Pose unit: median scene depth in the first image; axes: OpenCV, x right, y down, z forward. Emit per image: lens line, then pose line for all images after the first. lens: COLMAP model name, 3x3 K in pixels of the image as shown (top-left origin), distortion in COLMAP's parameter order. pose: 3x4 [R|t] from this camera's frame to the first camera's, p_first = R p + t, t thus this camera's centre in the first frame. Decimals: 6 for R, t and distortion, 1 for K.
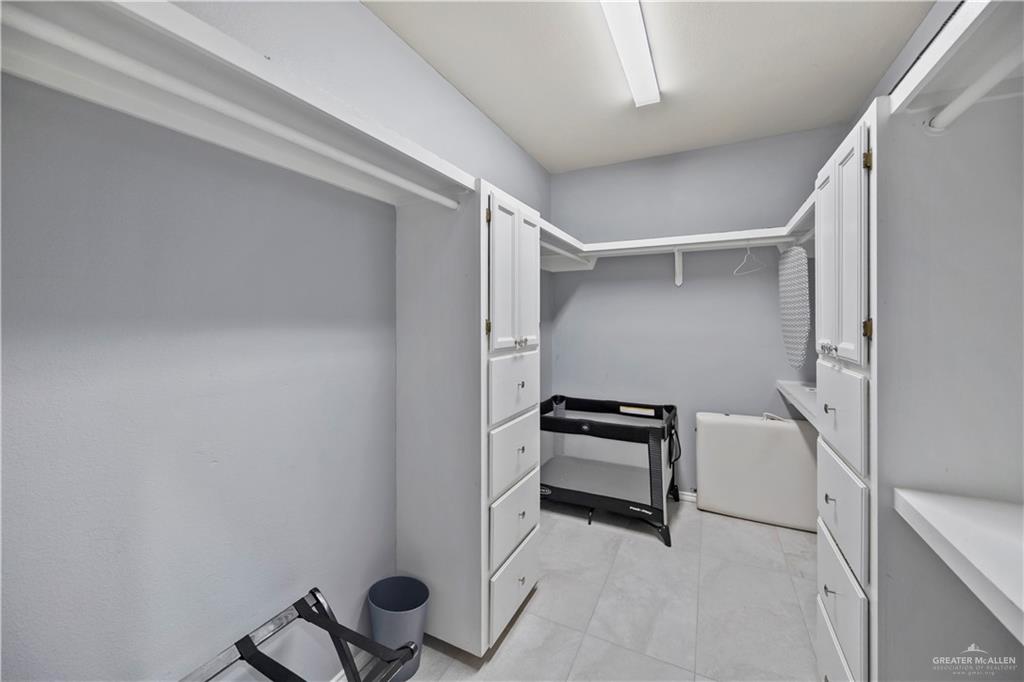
lens RADIAL K [[390.3, 0, 519.0], [0, 390.3, 320.7], [0, 0, 1]] dist [-0.000432, 0.000025]
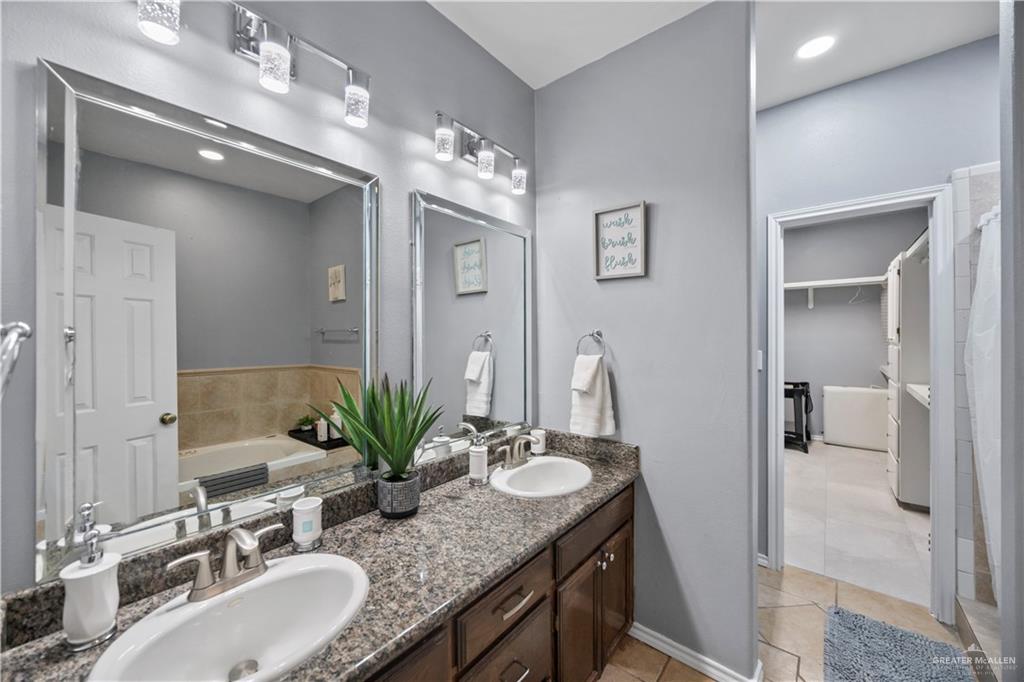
lens RADIAL K [[390.3, 0, 509.8], [0, 390.3, 337.8], [0, 0, 1]] dist [-0.000432, 0.000025]
pose [[0.973674, -0.001824, -0.227937, -0.474406], [0.003463, 0.999971, 0.006791, 0.016576], [0.227918, -0.007402, 0.973652, -0.935851]]
